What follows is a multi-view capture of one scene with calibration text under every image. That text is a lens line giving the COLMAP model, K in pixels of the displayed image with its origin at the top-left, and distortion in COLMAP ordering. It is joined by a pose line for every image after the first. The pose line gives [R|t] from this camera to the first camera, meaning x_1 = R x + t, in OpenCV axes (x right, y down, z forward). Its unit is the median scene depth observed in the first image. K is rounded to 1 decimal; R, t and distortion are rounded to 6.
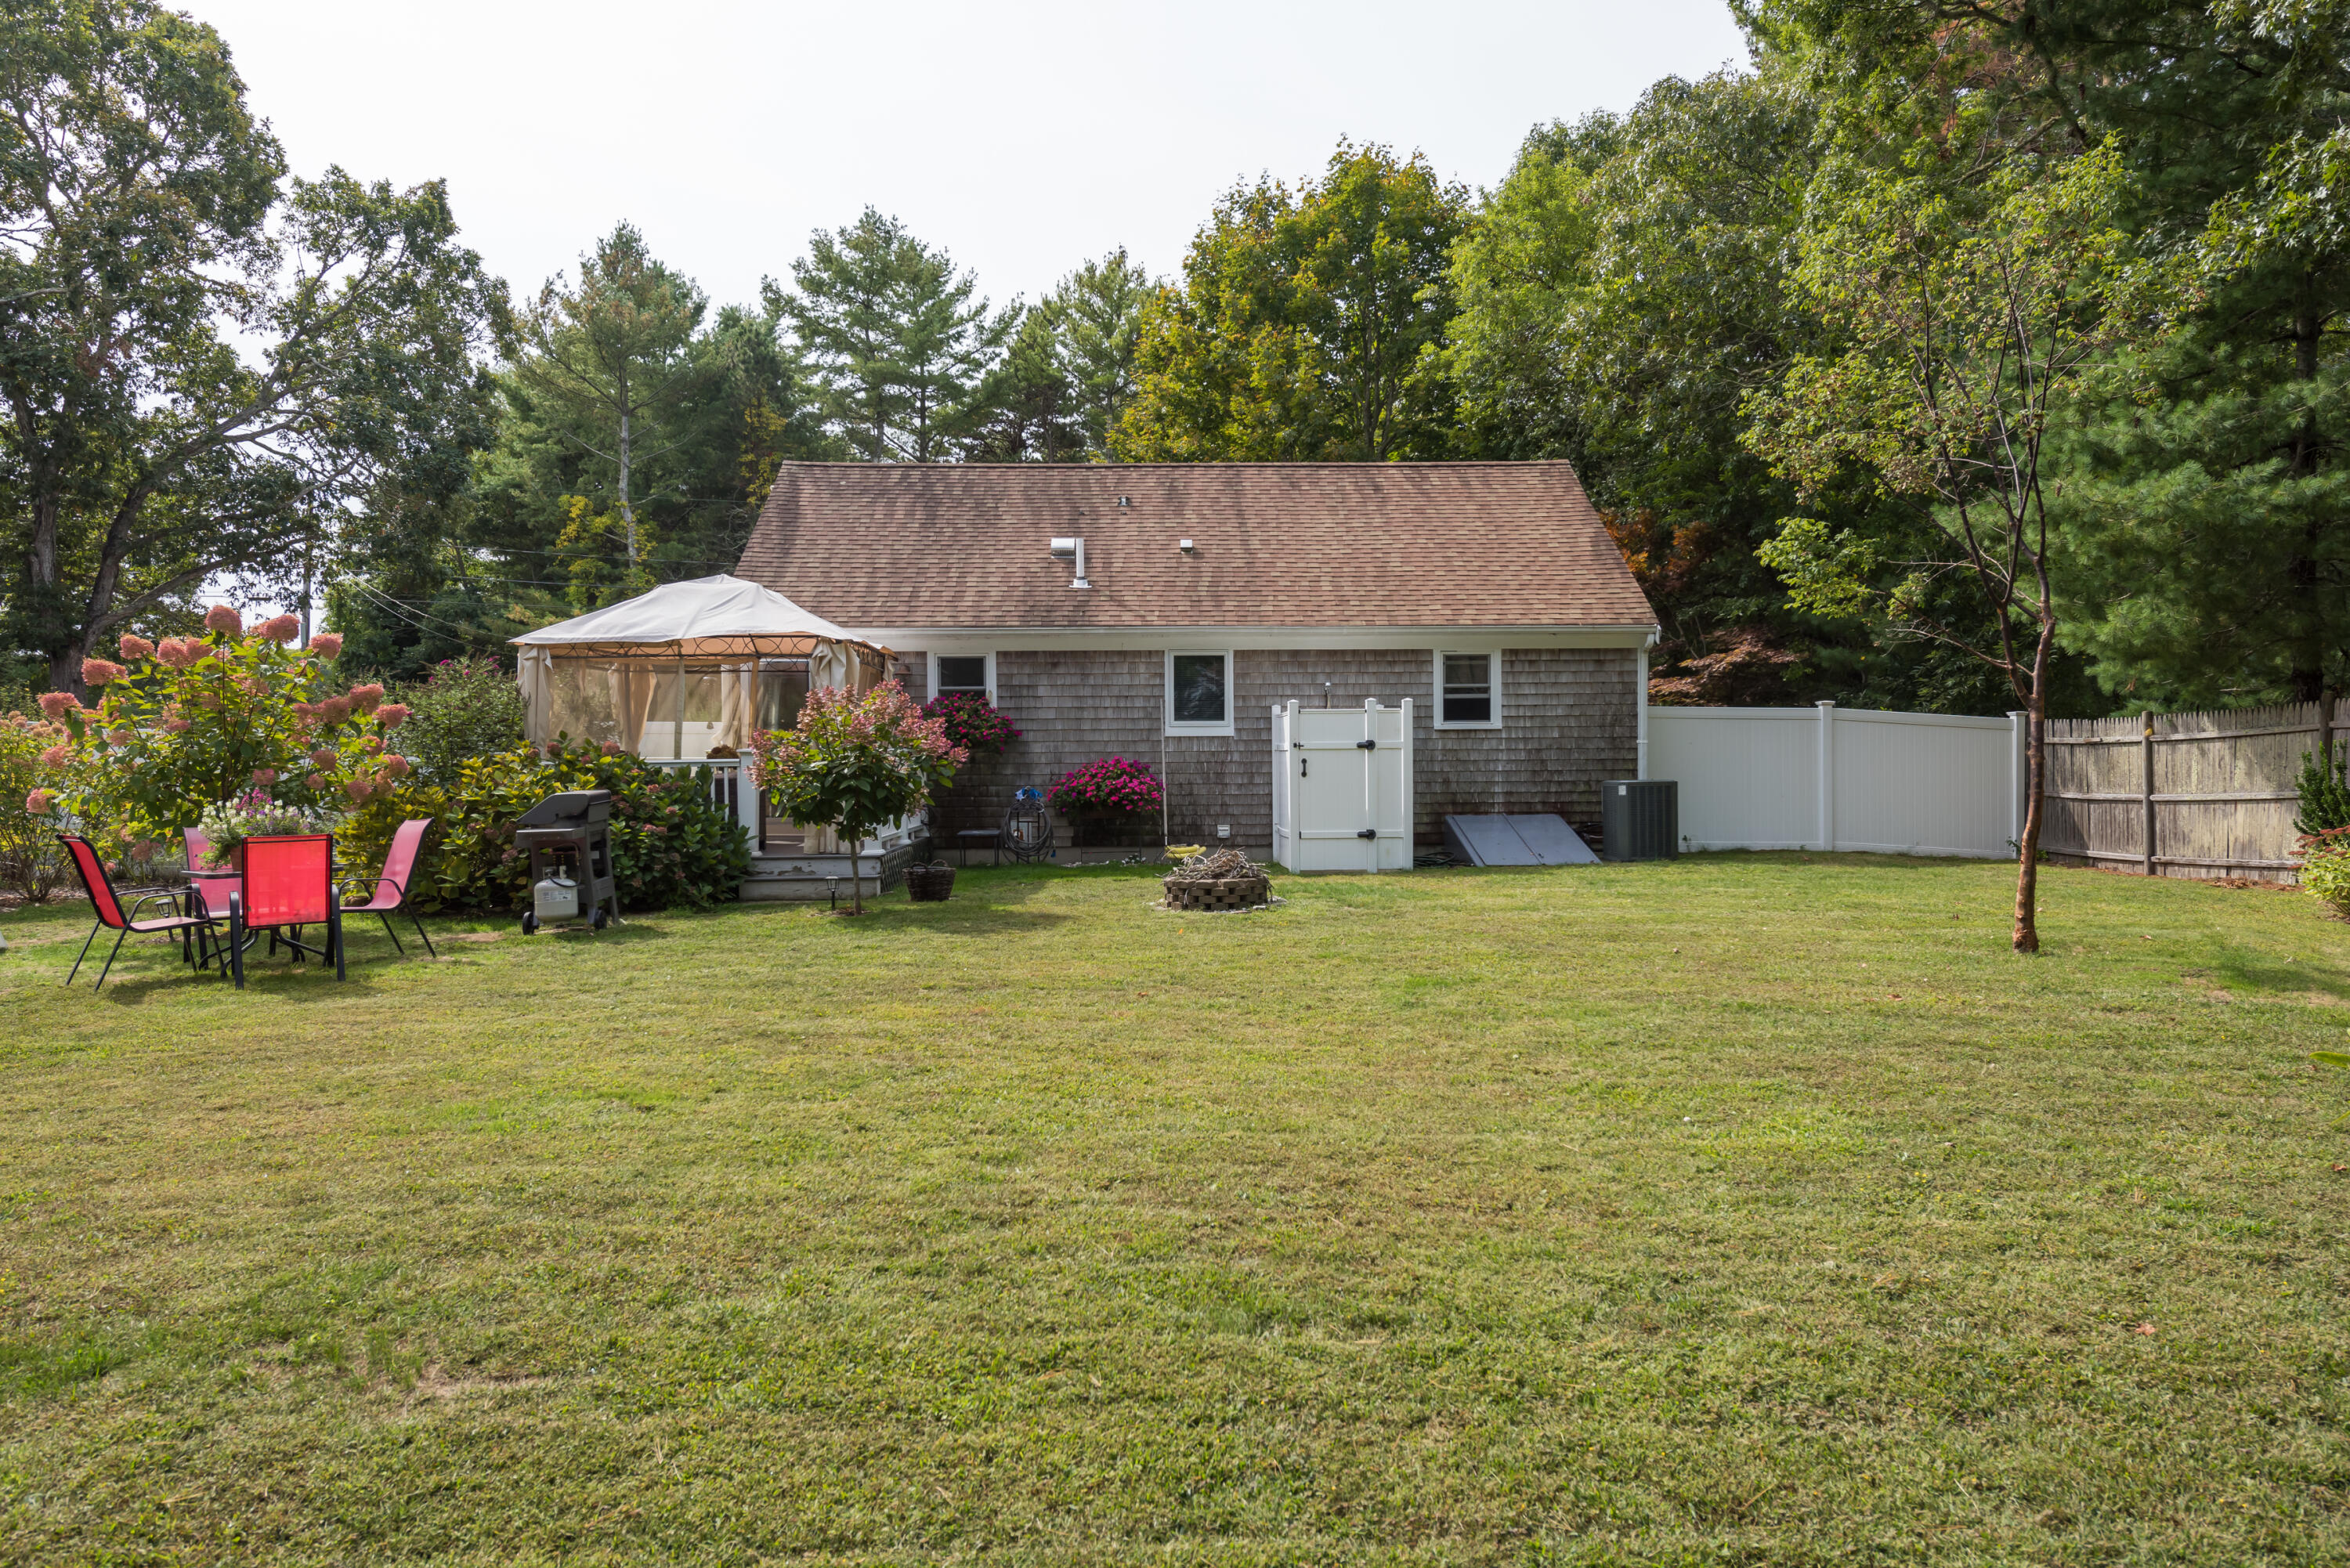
lens RADIAL K [[1633.6, 0, 1169.9], [0, 1633.6, 775.9], [0, 0, 1]] dist [0.030810, 0.000853]
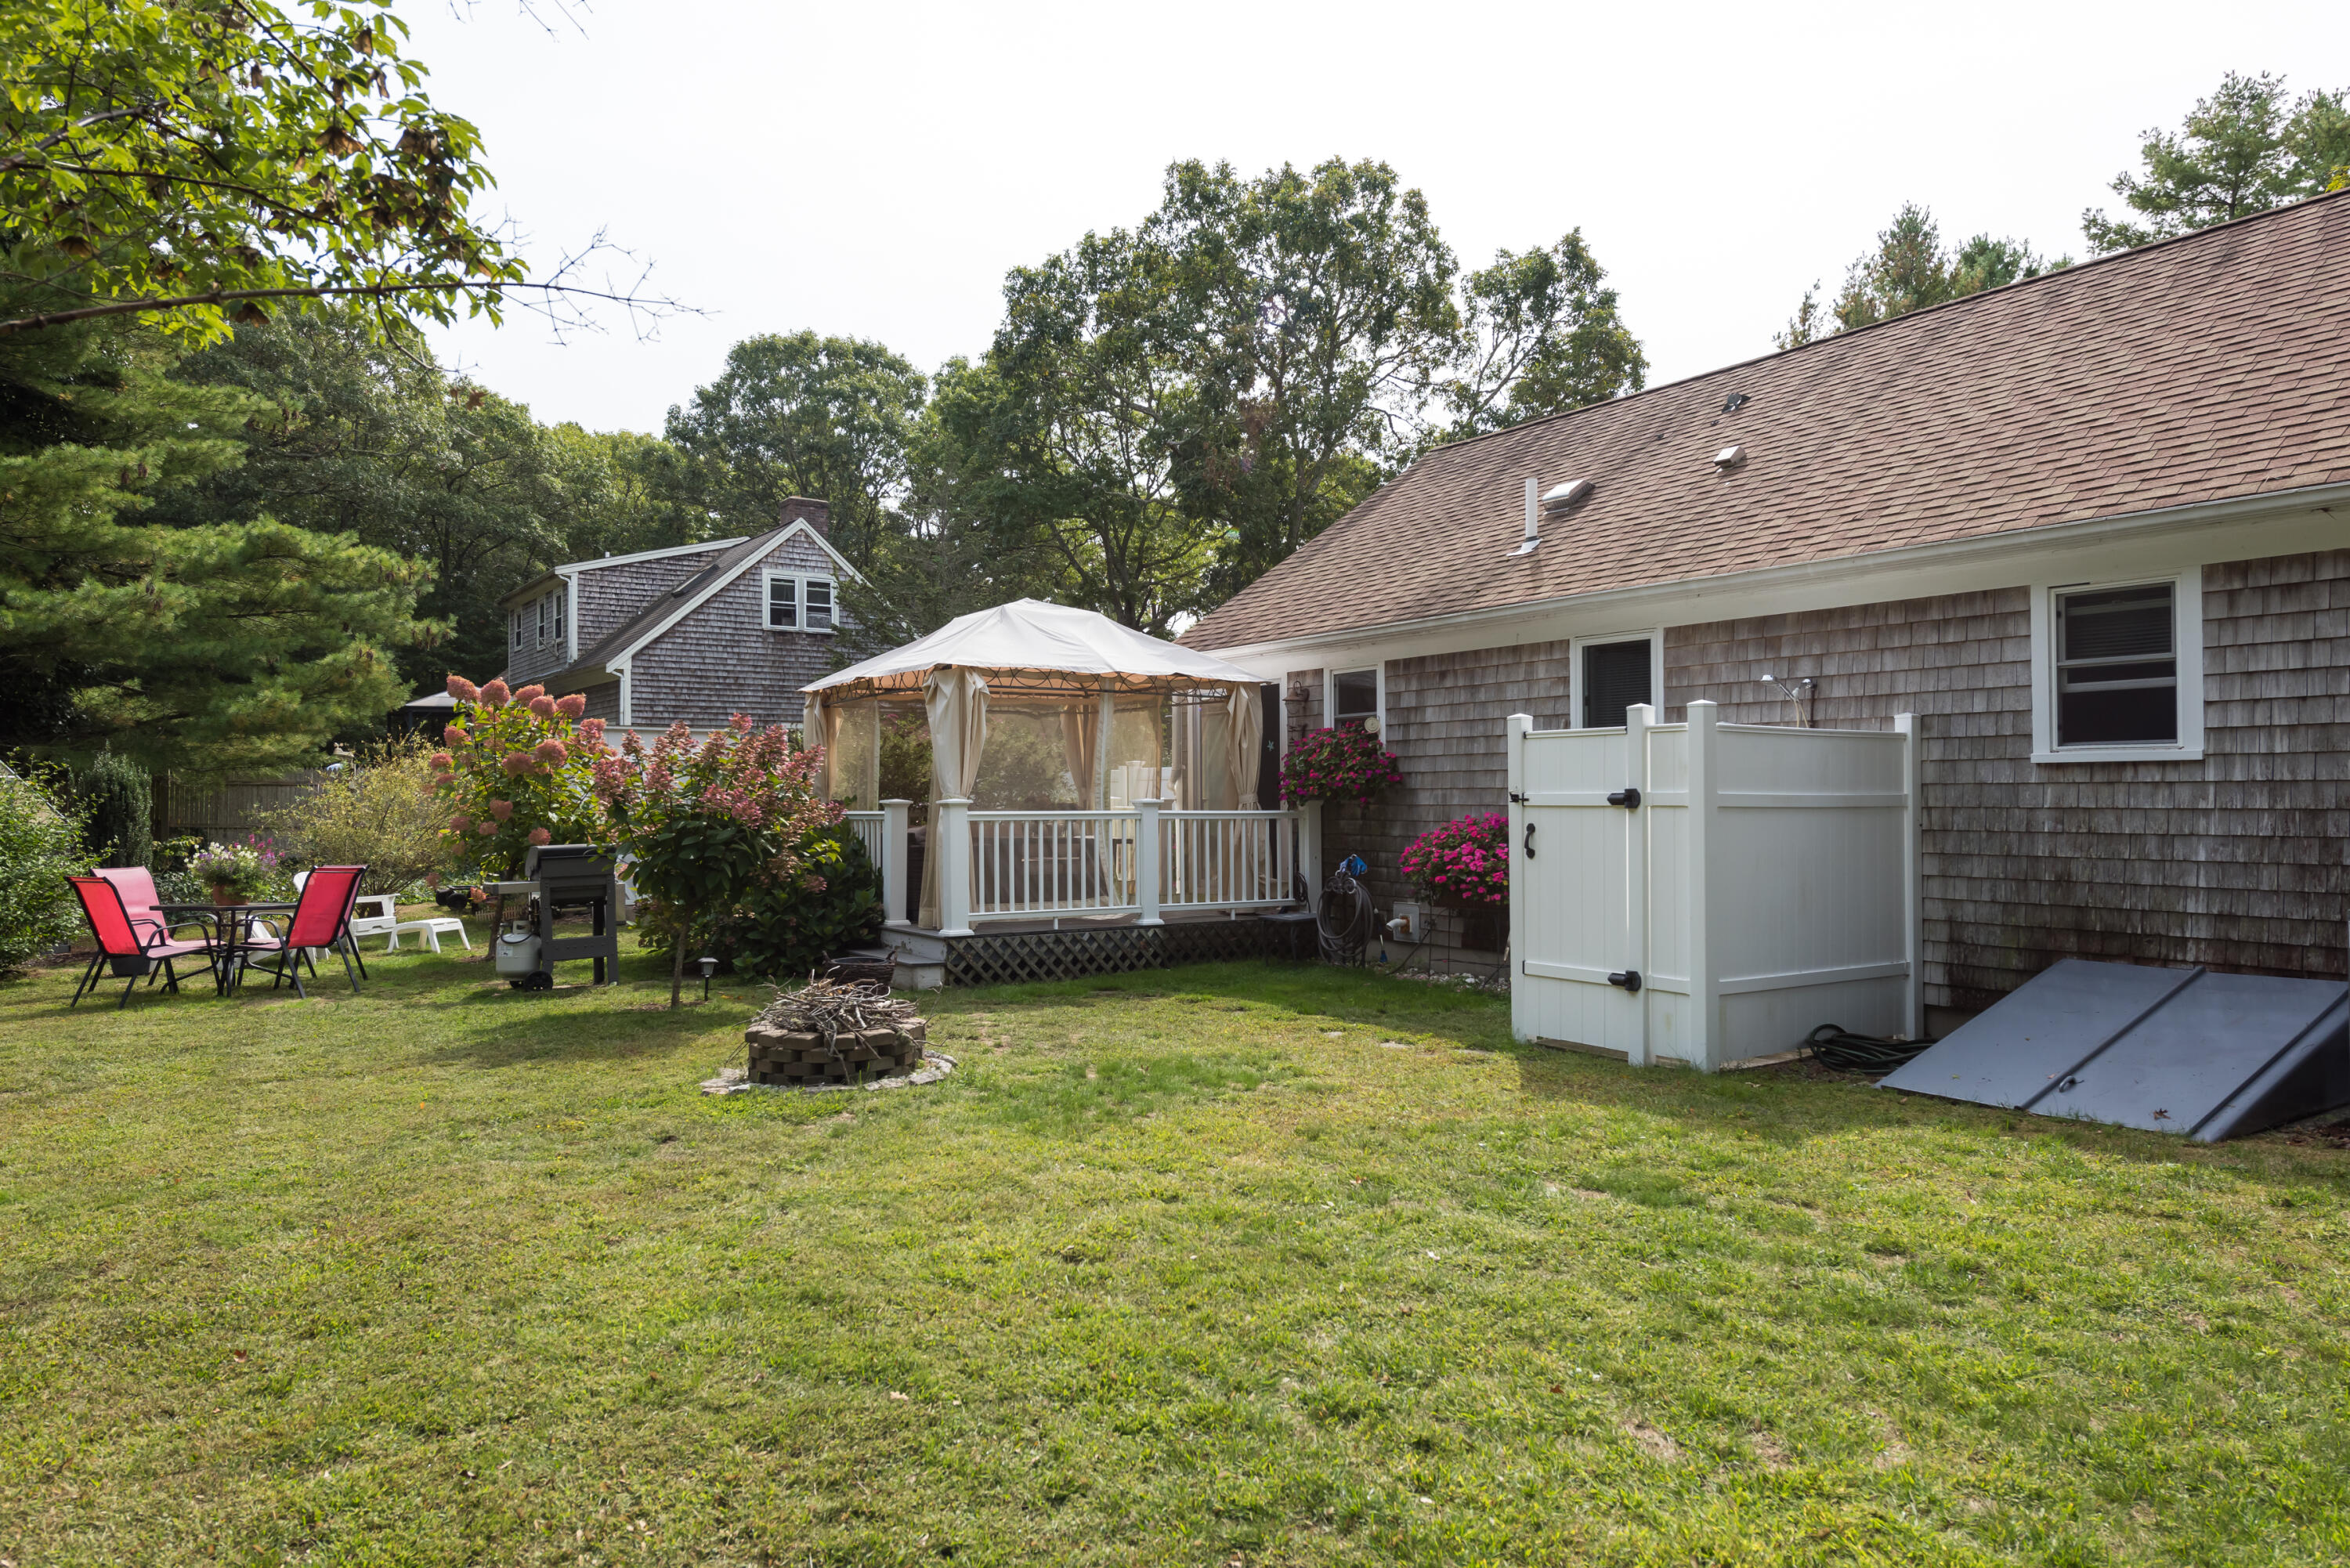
lens RADIAL K [[1484.1, 0, 1174.7], [0, 1484.1, 787.6], [0, 0, 1]] dist [0.023264, -0.002462]
pose [[0.524853, 0.000728, -0.851193, 0.387246], [-0.013741, 0.999877, -0.007617, -0.015265], [0.851082, 0.015694, 0.524798, 0.582506]]
